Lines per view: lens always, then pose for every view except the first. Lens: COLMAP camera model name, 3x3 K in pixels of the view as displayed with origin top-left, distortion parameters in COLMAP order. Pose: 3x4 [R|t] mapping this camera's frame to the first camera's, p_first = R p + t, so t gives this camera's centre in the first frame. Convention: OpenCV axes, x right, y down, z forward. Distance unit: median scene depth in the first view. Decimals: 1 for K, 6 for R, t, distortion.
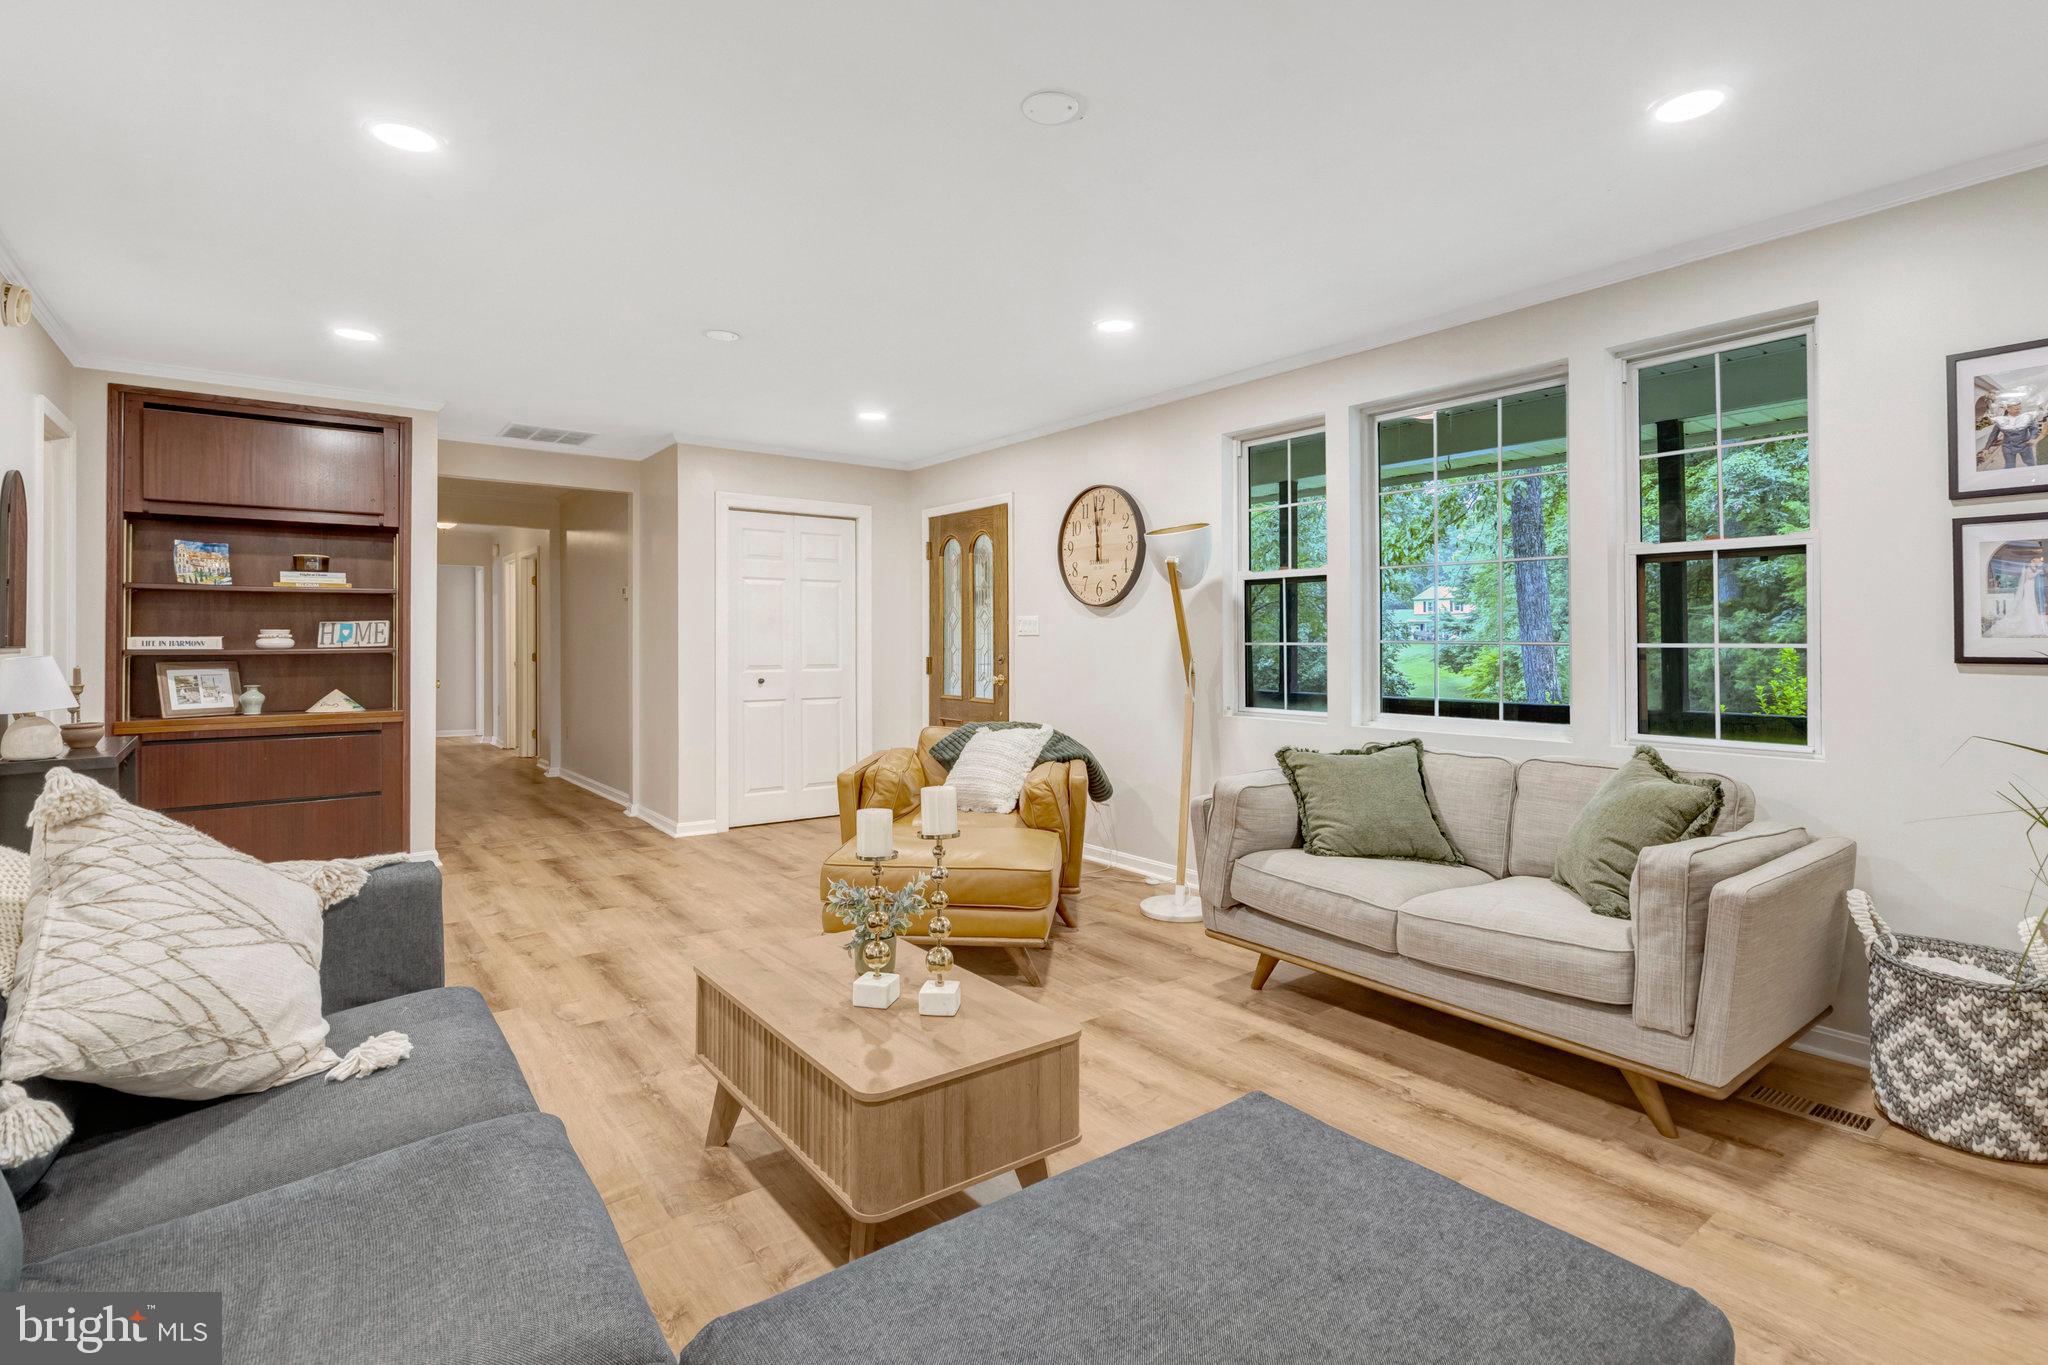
lens RADIAL K [[942.1, 0, 1004.0], [0, 942.1, 645.0], [0, 0, 1]] dist [0.001665, -0.000110]
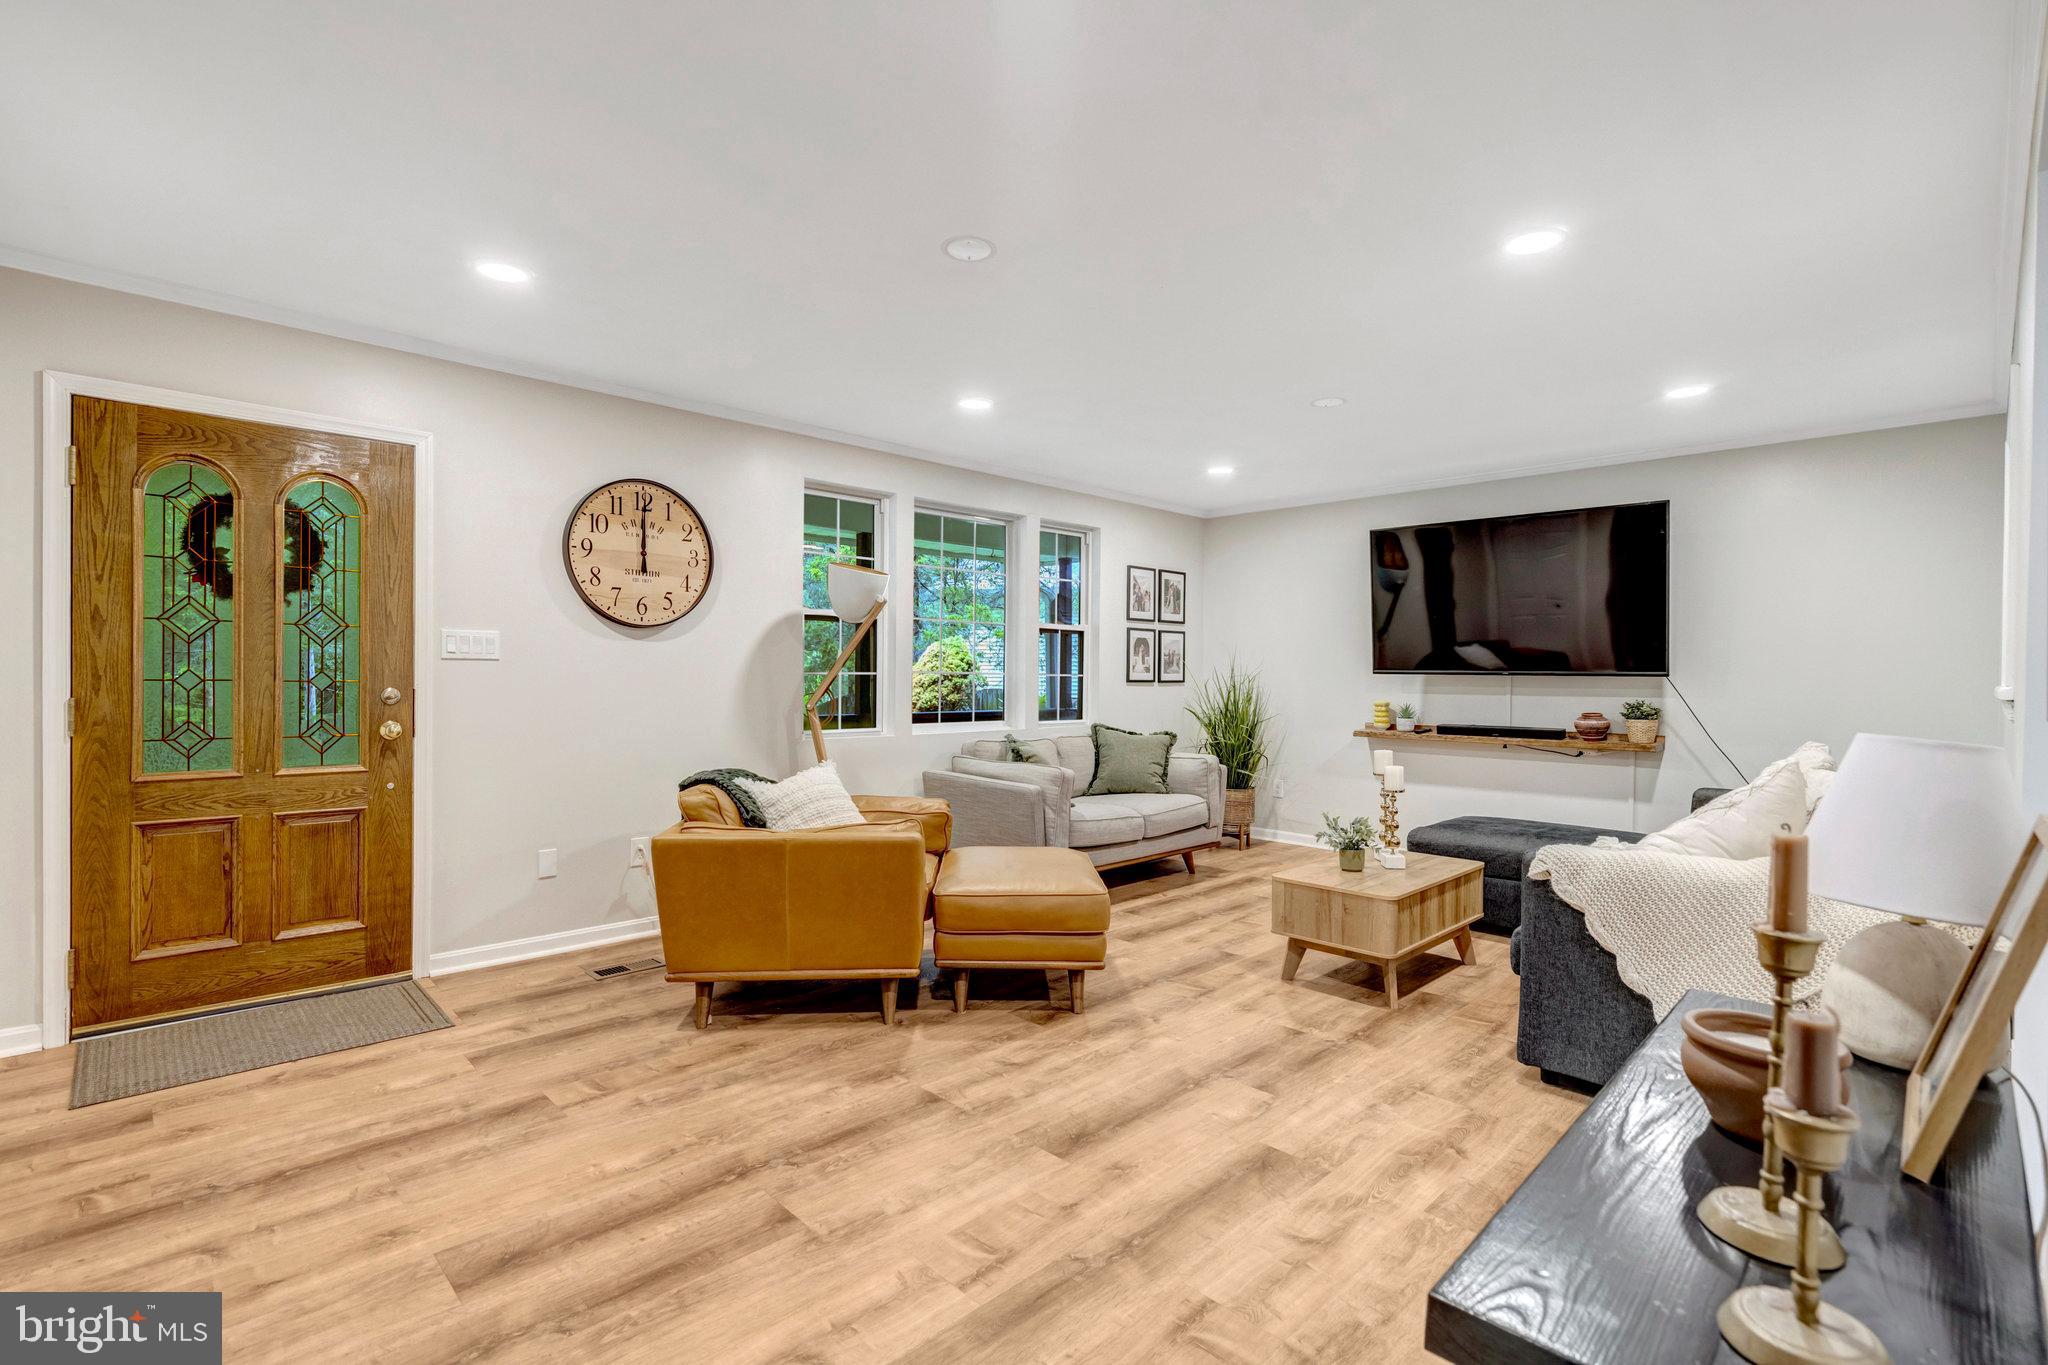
lens RADIAL K [[942.1, 0, 1024.8], [0, 942.1, 675.9], [0, 0, 1]] dist [0.001665, -0.000110]
pose [[-0.118699, -0.003005, 0.992926, -1.242414], [-0.003668, 0.999990, 0.002588, -0.003596], [-0.992923, -0.003335, -0.118709, 1.264164]]
